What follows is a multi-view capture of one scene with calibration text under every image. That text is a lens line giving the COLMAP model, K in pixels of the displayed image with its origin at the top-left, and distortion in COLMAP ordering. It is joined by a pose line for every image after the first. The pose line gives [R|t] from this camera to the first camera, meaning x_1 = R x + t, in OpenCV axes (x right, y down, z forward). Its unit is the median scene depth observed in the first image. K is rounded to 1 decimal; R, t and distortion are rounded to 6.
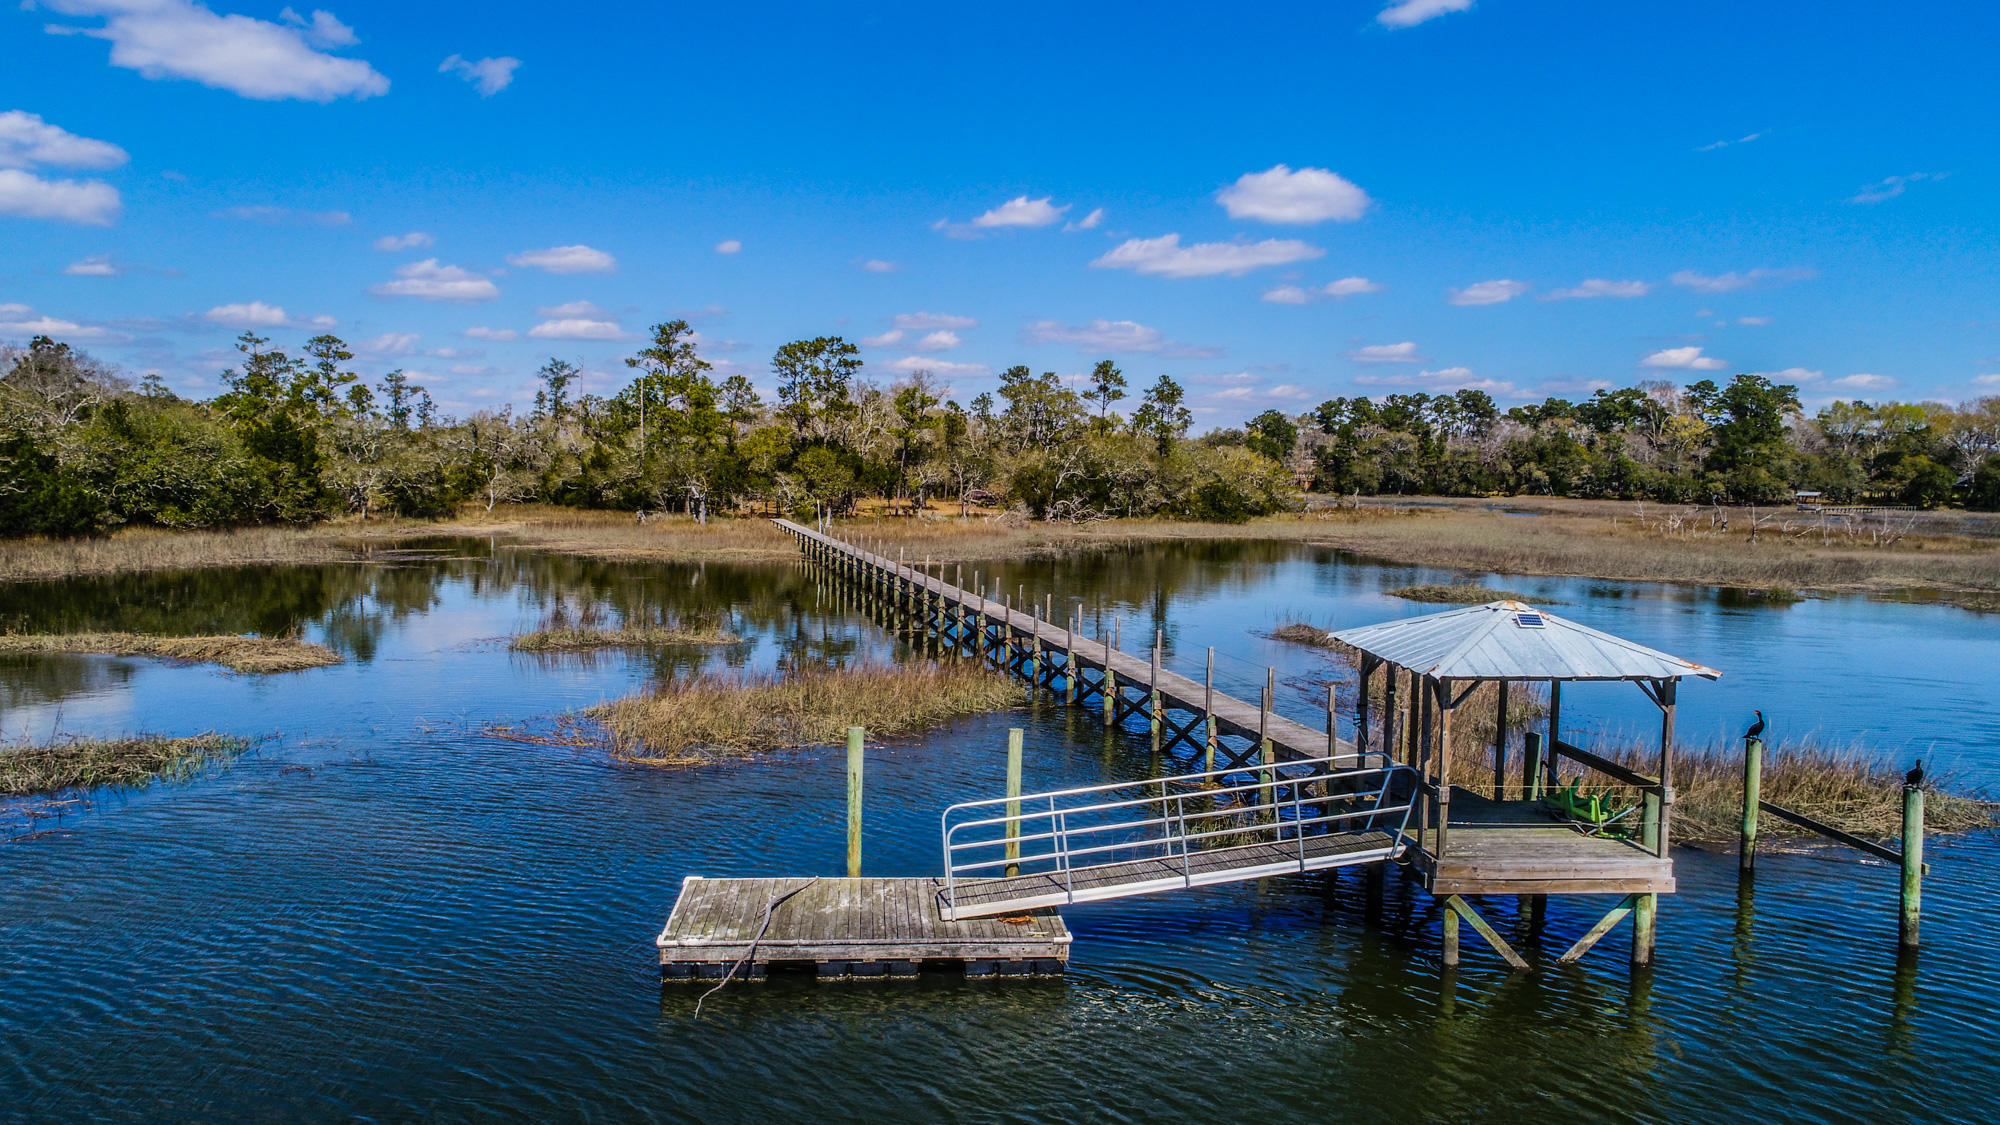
lens RADIAL K [[1346.0, 0, 999.4], [0, 1346.0, 582.8], [0, 0, 1]] dist [0.021978, -0.044543]
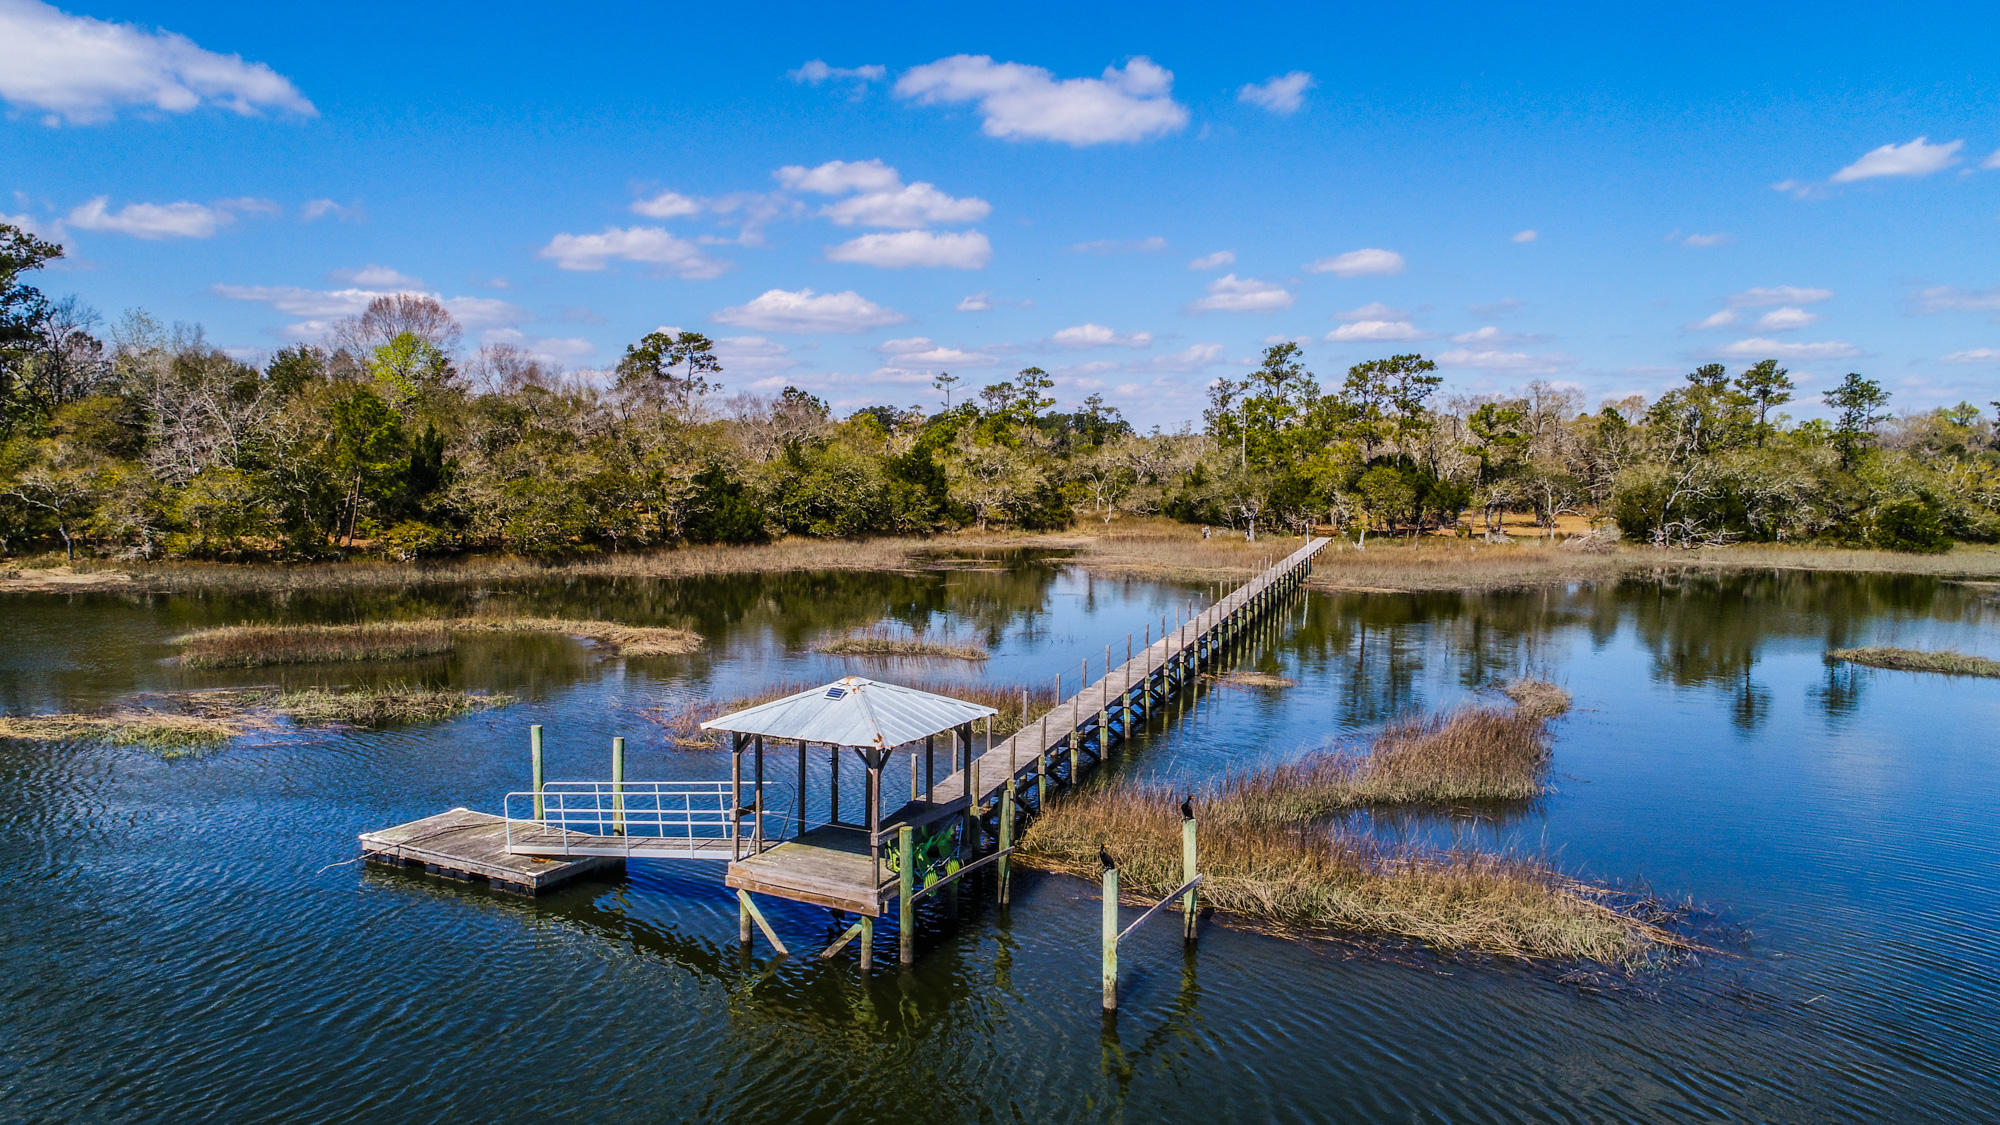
lens RADIAL K [[1355.6, 0, 992.9], [0, 1355.6, 588.0], [0, 0, 1]] dist [-0.008626, 0.005649]
pose [[0.836502, 0.043707, -0.546218, 0.151094], [-0.041460, 0.999005, 0.016444, -0.012558], [0.546393, 0.008890, 0.837482, -0.001169]]
